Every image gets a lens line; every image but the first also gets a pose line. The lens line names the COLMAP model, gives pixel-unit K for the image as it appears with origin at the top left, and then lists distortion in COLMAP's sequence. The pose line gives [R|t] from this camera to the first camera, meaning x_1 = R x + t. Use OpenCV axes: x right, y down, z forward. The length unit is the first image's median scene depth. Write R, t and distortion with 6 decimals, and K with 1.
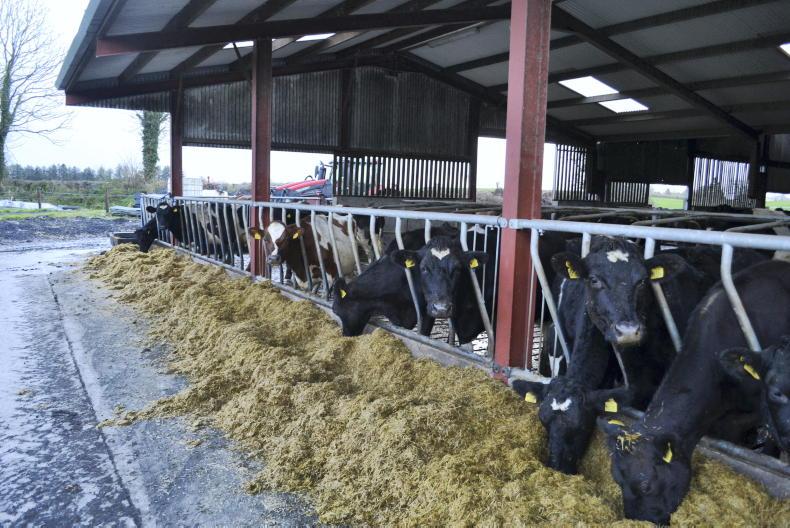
lens RADIAL K [[633.6, 0, 381.7], [0, 633.6, 265.3], [0, 0, 1]] dist [-0.056015, 0.001676]
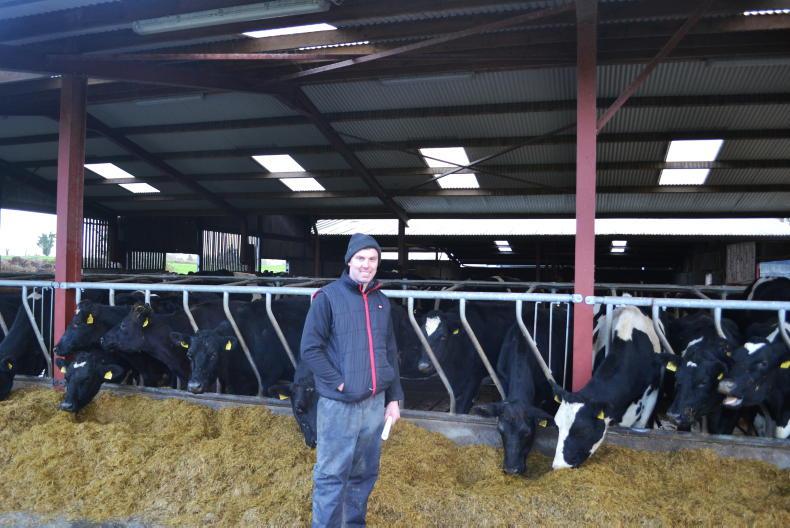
lens RADIAL K [[633.6, 0, 381.7], [0, 633.6, 265.3], [0, 0, 1]] dist [-0.056015, 0.001676]
pose [[0.750217, -0.011293, 0.661095, -0.060831], [0.080805, 0.993925, -0.074719, 0.017382], [-0.656235, 0.109475, 0.746573, -0.184711]]
